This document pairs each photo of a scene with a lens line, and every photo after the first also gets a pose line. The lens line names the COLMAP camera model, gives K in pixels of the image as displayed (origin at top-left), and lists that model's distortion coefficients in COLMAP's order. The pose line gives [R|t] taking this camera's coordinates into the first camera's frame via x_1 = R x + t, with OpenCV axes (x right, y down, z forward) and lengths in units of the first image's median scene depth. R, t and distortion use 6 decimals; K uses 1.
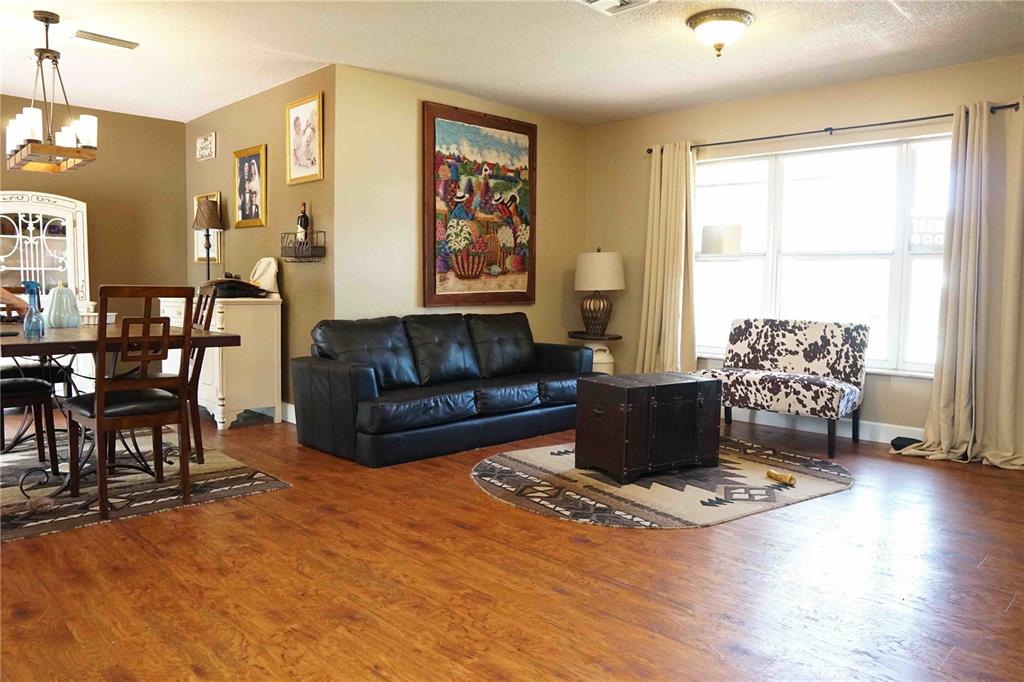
lens RADIAL K [[723.2, 0, 512.0], [0, 723.2, 341.0], [0, 0, 1]] dist [-0.105365, 0.071177]
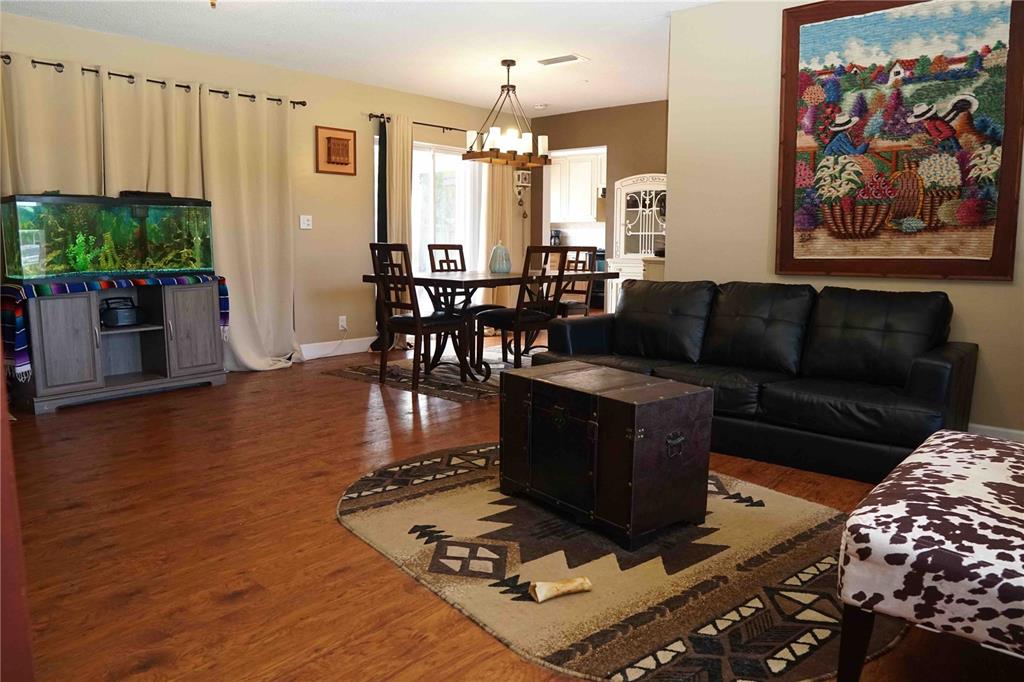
lens RADIAL K [[723.2, 0, 512.0], [0, 723.2, 341.0], [0, 0, 1]] dist [-0.105365, 0.071177]
pose [[0.079095, 0.125189, -0.988975, 0.619350], [-0.085062, 0.989312, 0.118429, -0.040697], [0.993231, 0.074757, 0.088899, 0.623740]]
